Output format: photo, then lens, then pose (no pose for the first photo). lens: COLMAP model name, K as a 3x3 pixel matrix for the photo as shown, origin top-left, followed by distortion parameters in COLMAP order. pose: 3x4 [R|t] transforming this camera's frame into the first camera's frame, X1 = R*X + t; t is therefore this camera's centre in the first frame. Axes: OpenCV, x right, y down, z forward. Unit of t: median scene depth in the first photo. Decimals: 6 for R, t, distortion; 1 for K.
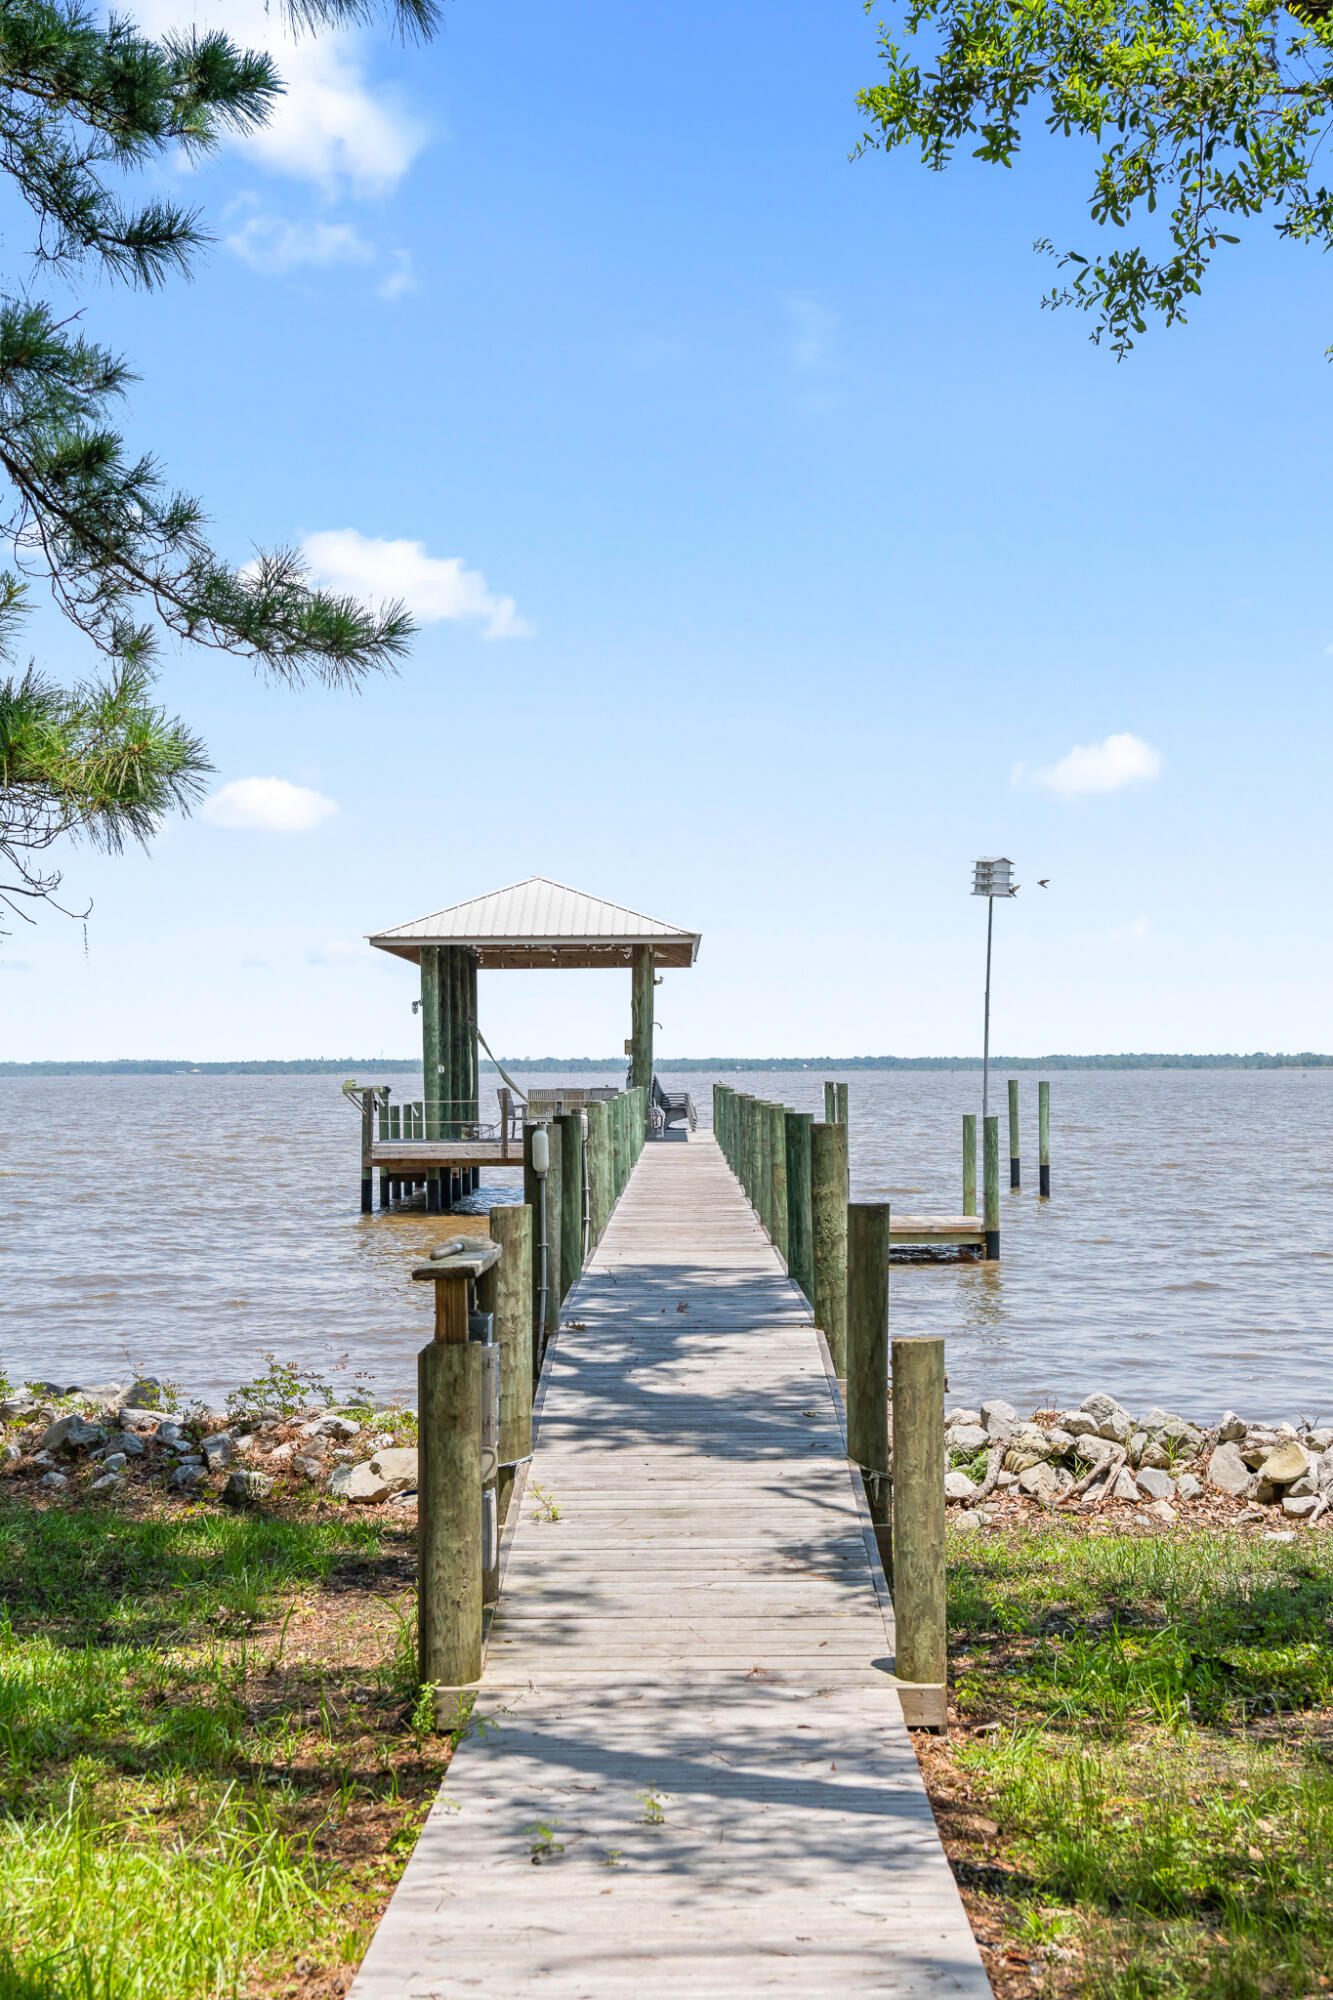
lens RADIAL K [[3636.7, 0, 605.8], [0, 3636.7, 920.9], [0, 0, 1]] dist [0.110285, 0.000000]
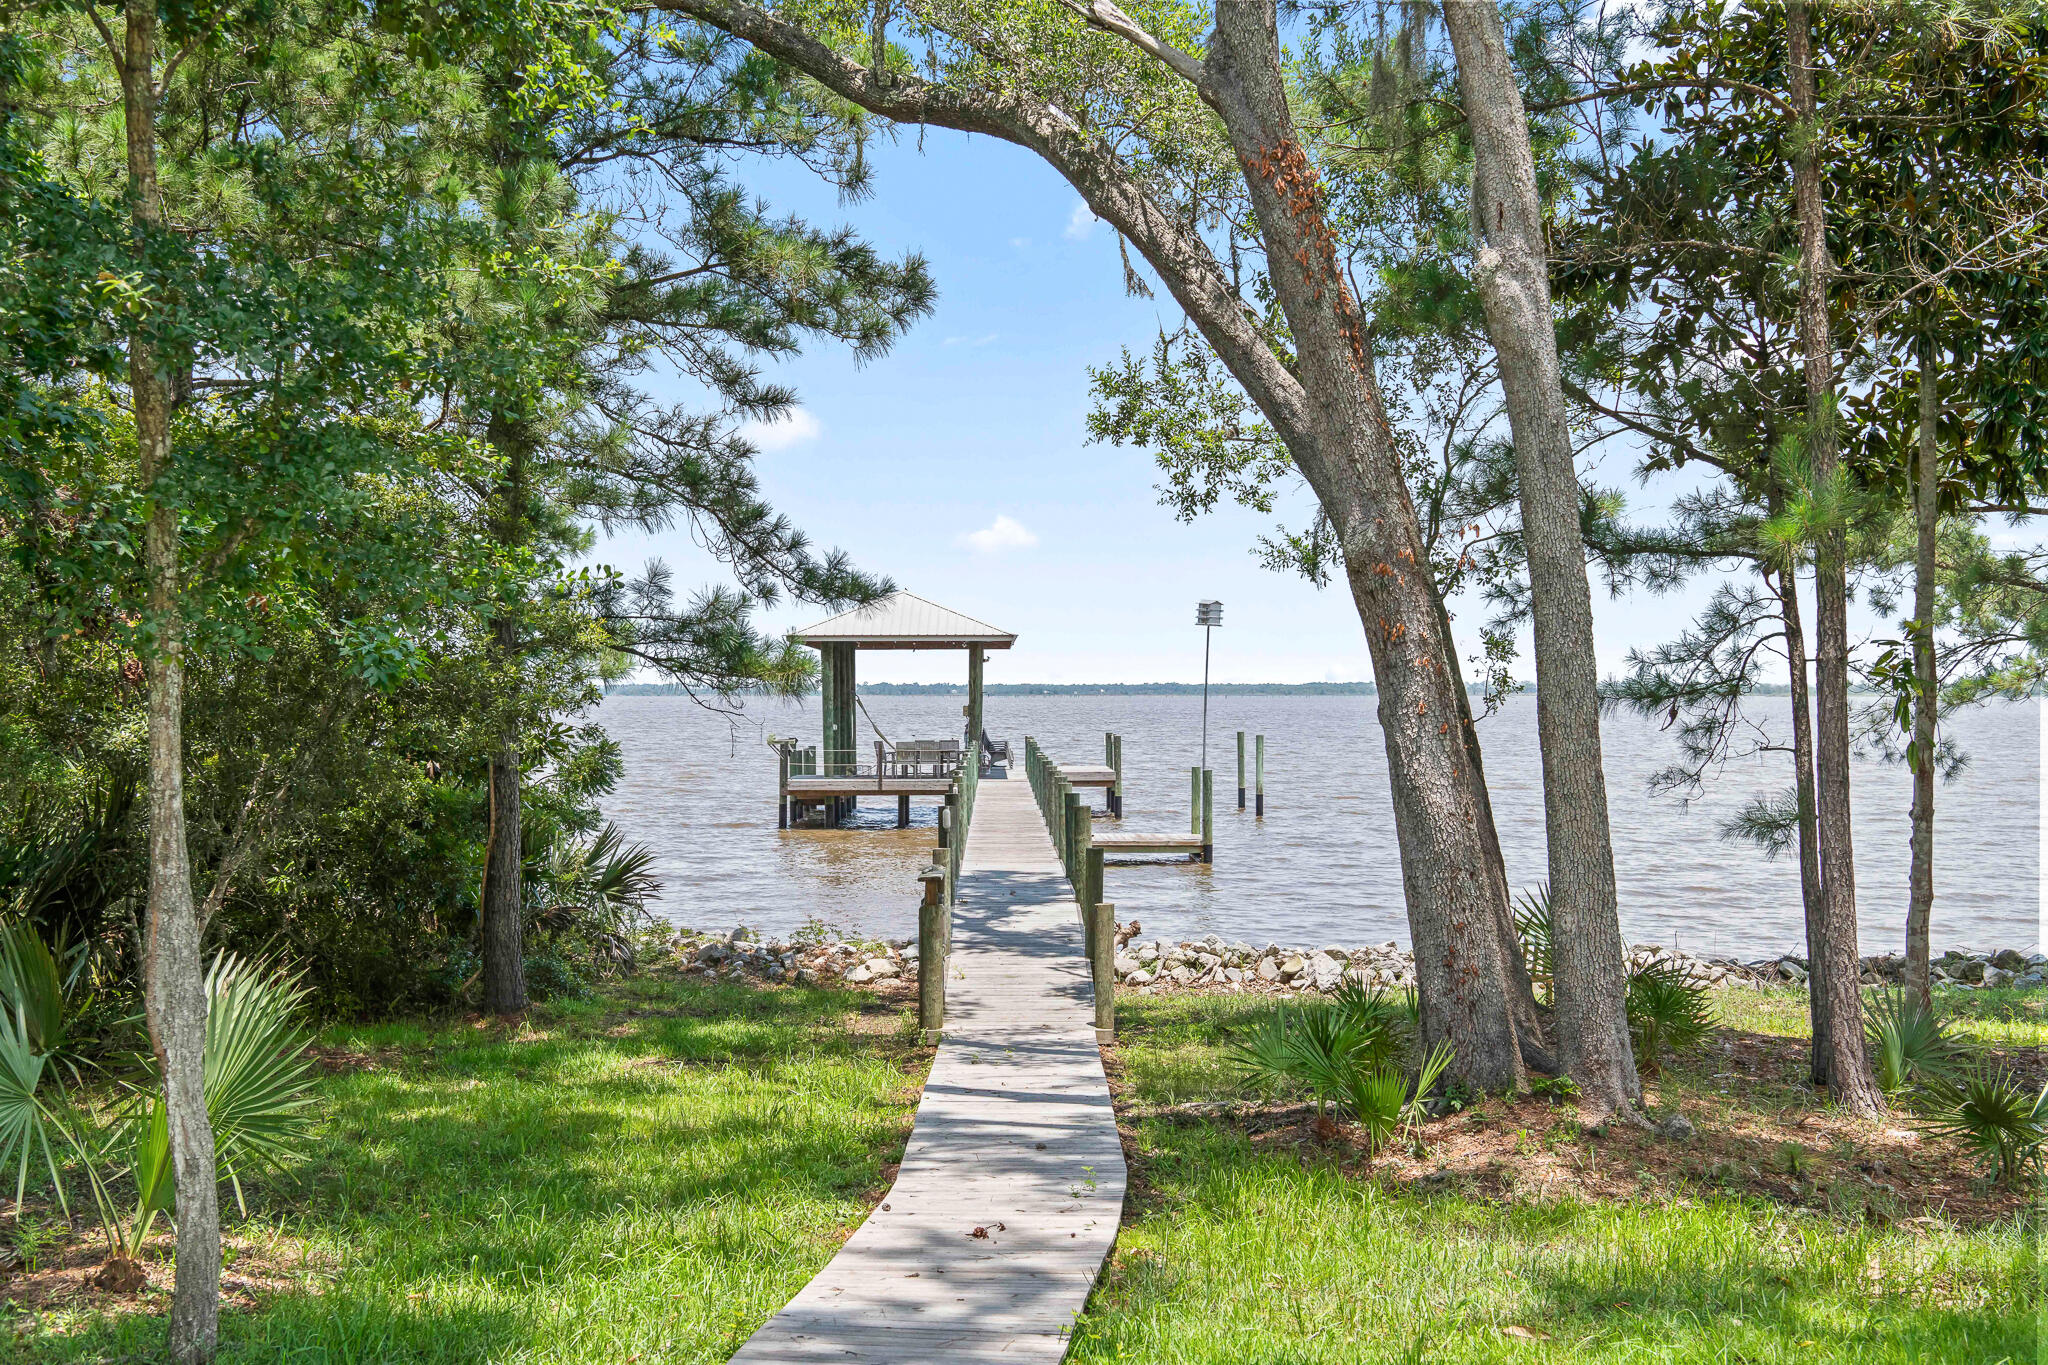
lens RADIAL K [[2930.2, 0, 1027.5], [0, 2930.2, 681.1], [0, 0, 1]] dist [0.096205, 0.000000]
pose [[0.999528, 0.004865, 0.030326, -0.022017], [-0.005859, 0.999446, 0.032763, -0.070844], [-0.030150, -0.032925, 0.999003, -0.683927]]
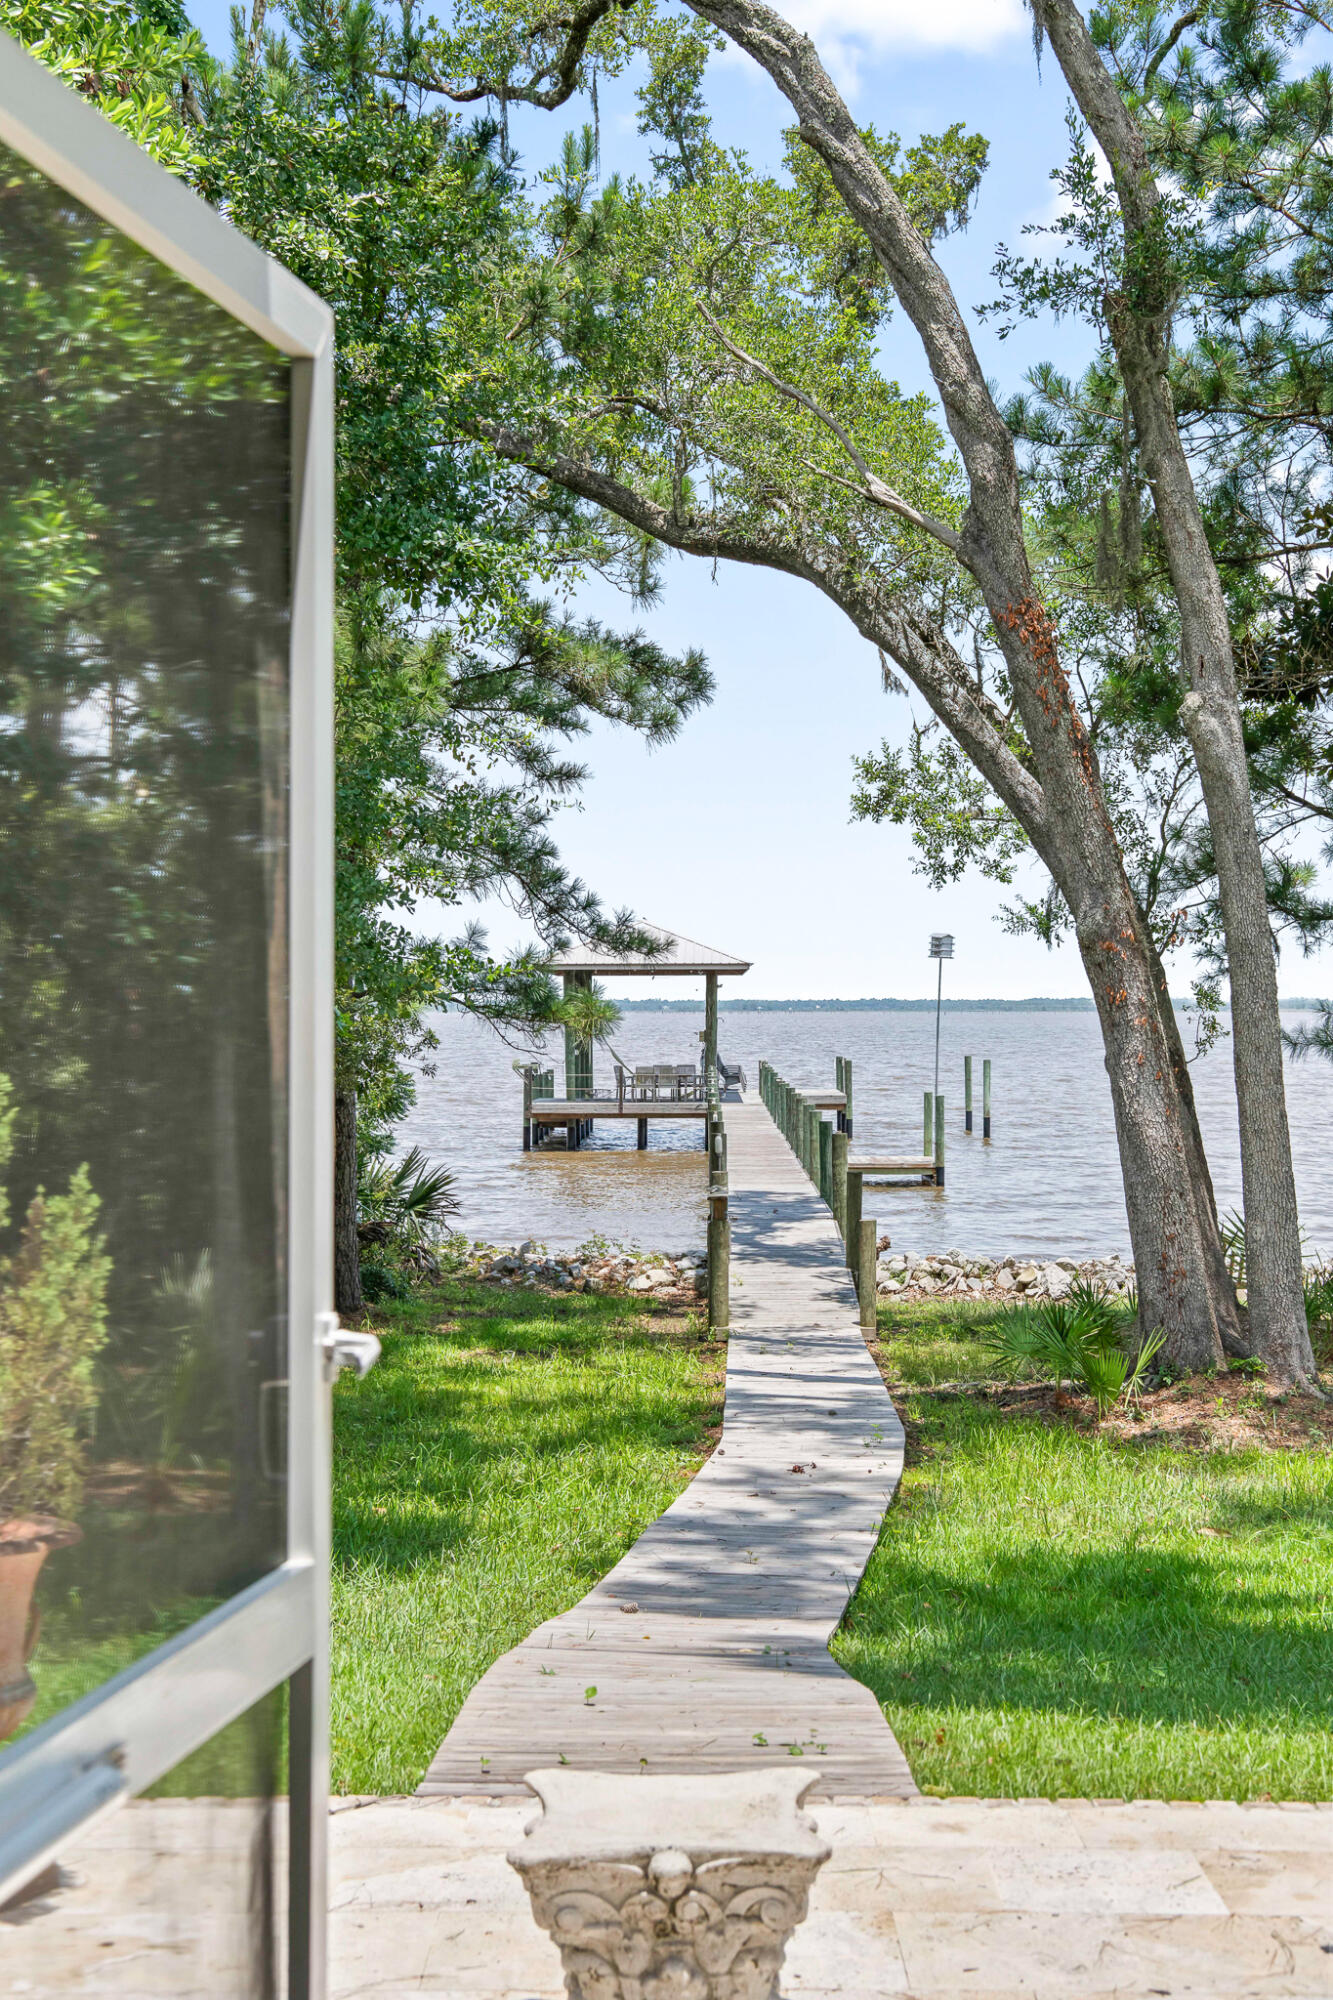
lens RADIAL K [[2948.6, 0, 652.3], [0, 2948.6, 979.2], [0, 0, 1]] dist [-0.043819, 0.000000]
pose [[0.999986, 0.004859, -0.002169, -0.055430], [-0.004801, 0.999658, 0.025694, -0.091488], [0.002293, -0.025683, 0.999668, -0.897598]]
